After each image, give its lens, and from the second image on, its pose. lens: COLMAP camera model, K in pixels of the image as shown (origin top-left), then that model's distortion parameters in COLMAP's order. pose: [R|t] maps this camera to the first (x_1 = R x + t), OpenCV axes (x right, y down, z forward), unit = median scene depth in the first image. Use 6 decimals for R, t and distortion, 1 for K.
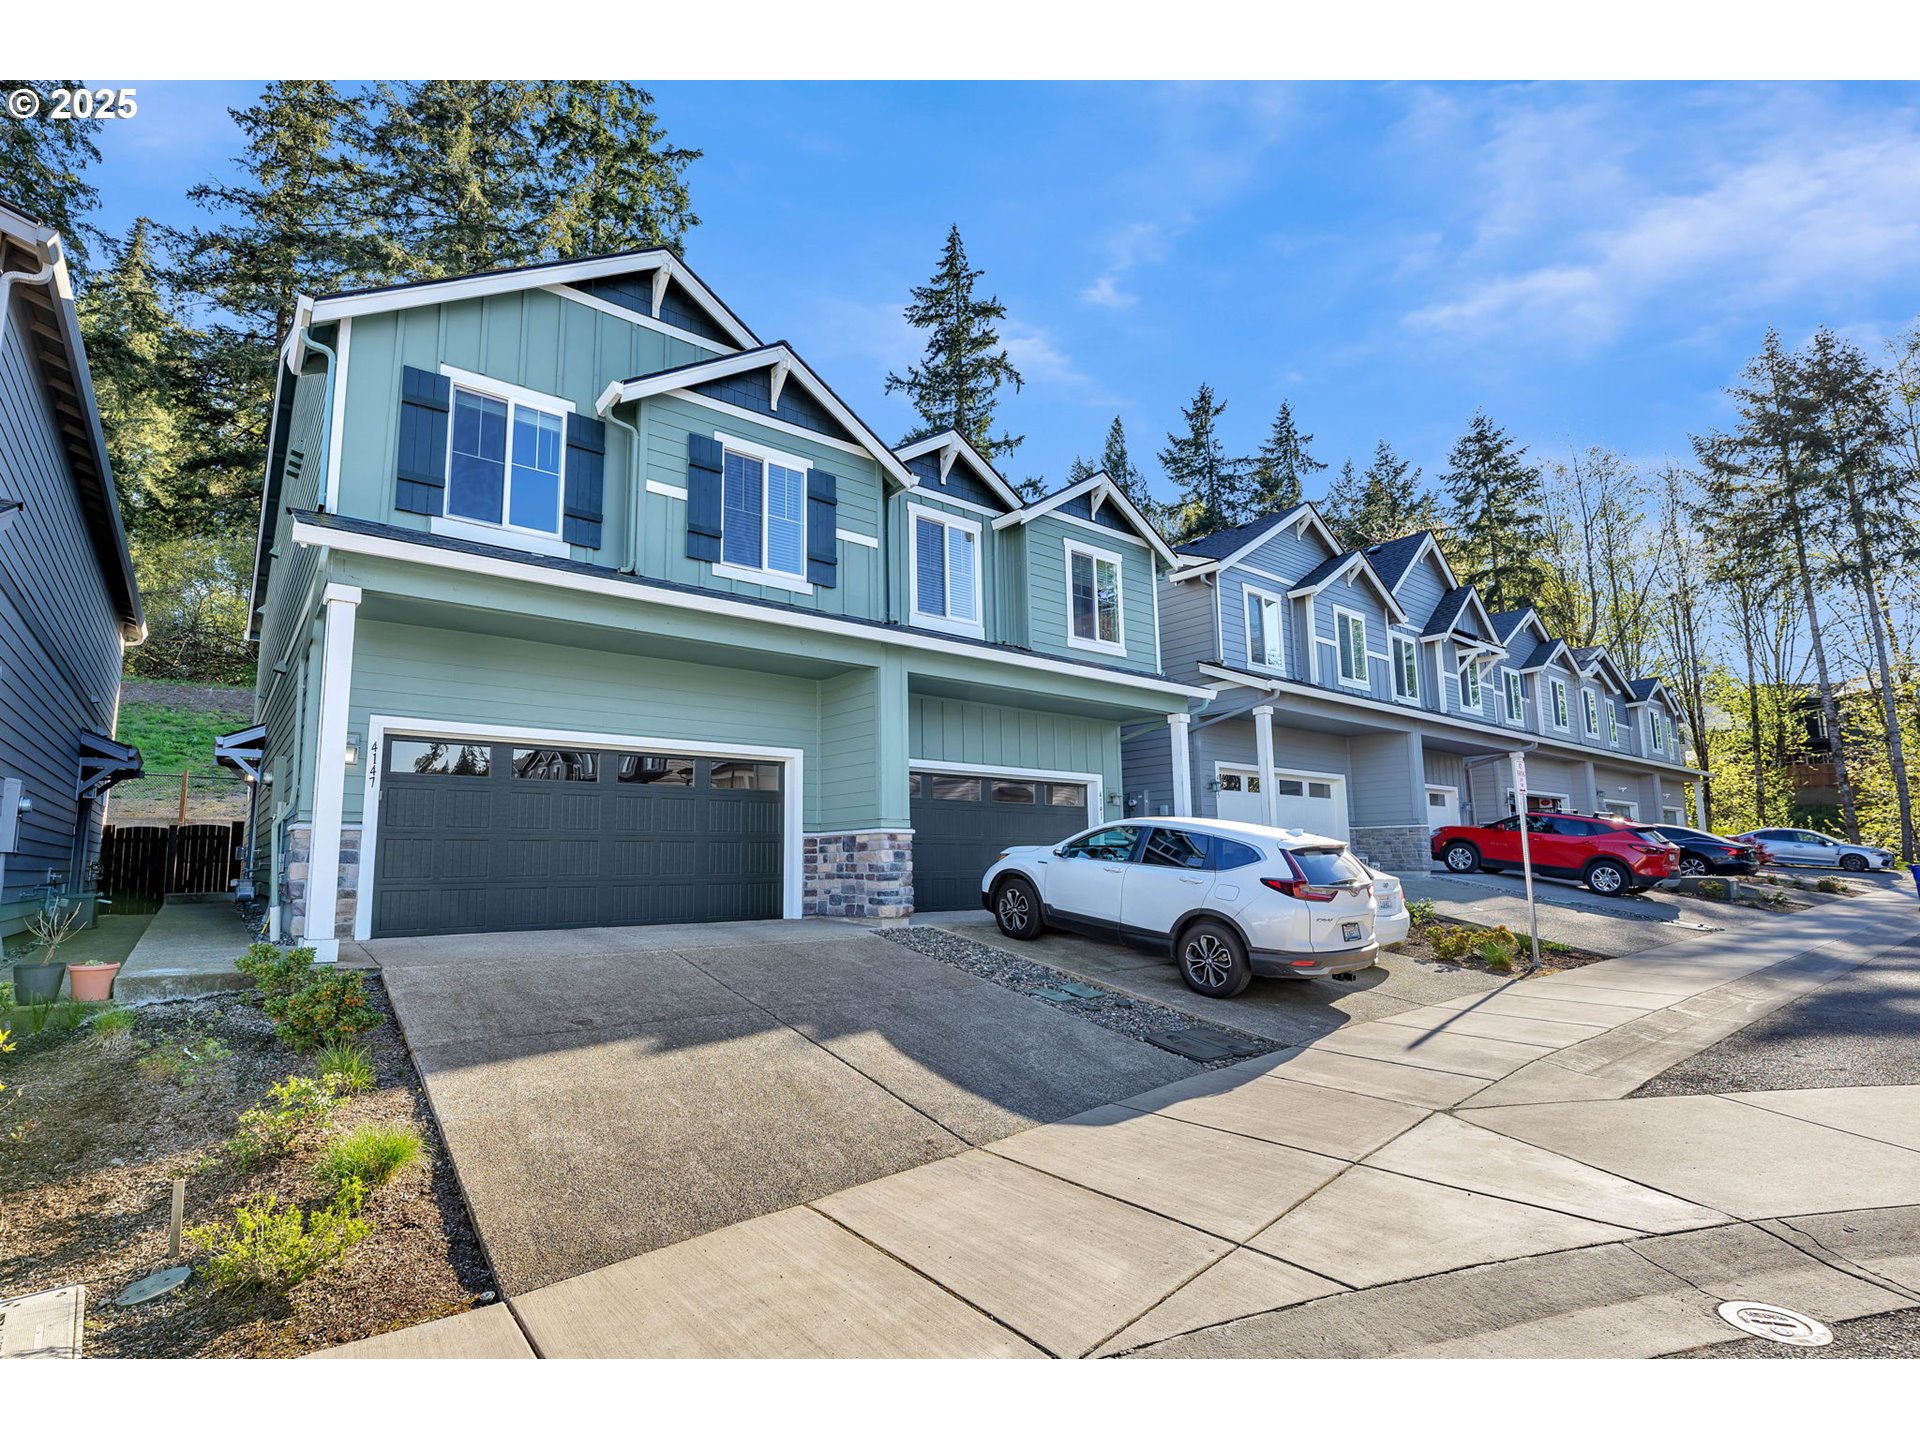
lens RADIAL K [[884.5, 0, 916.2], [0, 884.5, 752.4], [0, 0, 1]] dist [-0.003617, -0.000074]
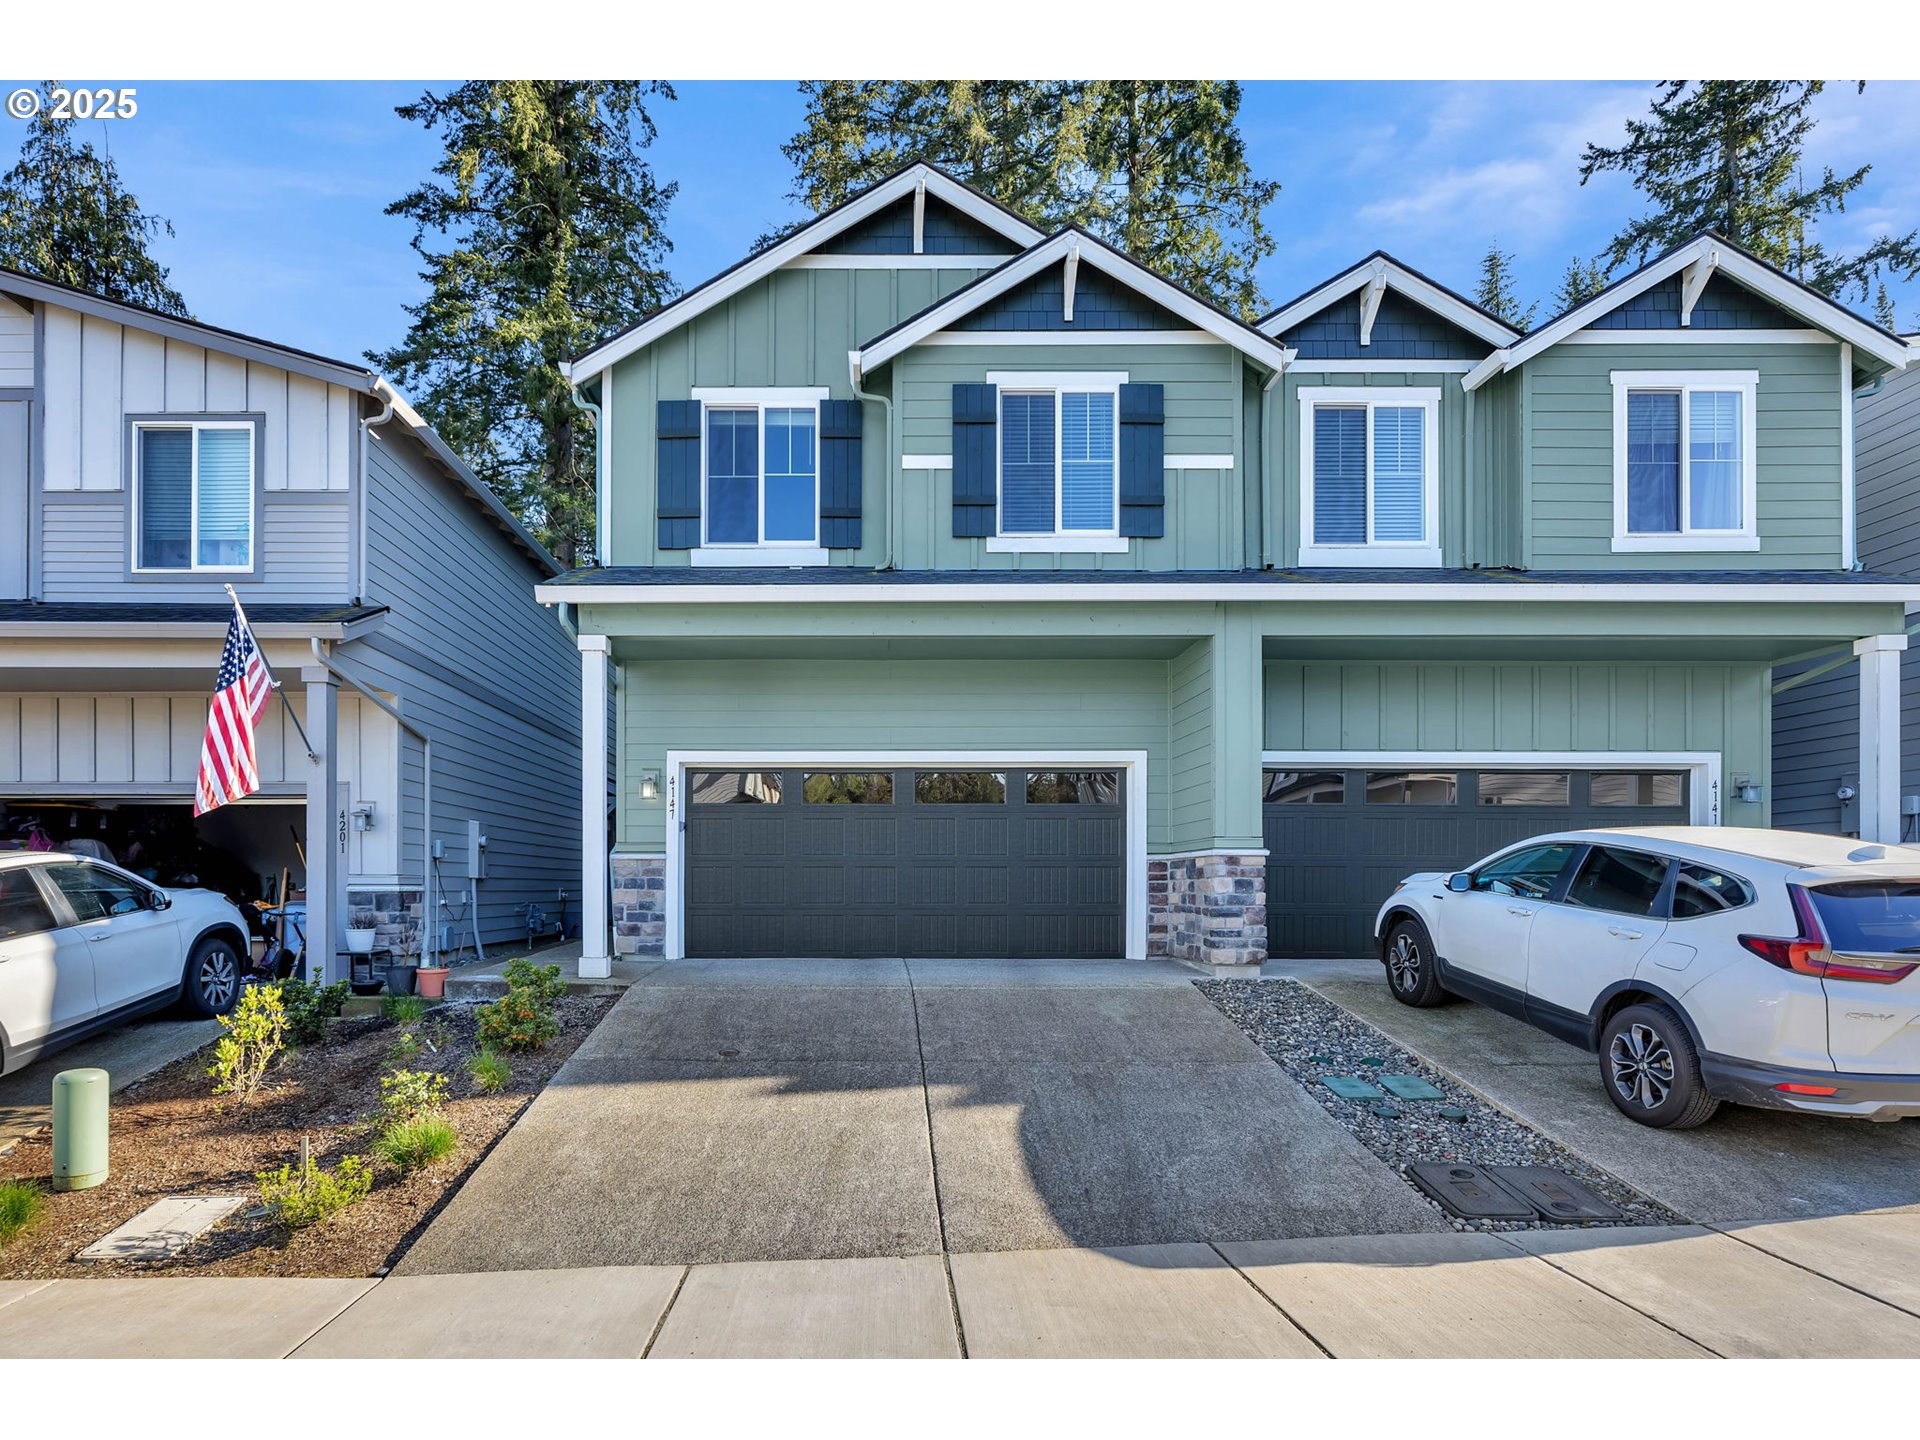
lens RADIAL K [[1043.7, 0, 909.9], [0, 1043.7, 882.0], [0, 0, 1]] dist [-0.002219, 0.000858]
pose [[0.801832, 0.008403, -0.597490, 0.287141], [0.066953, 0.992341, 0.103808, 0.002413], [0.593786, -0.123241, 0.795129, 0.119504]]
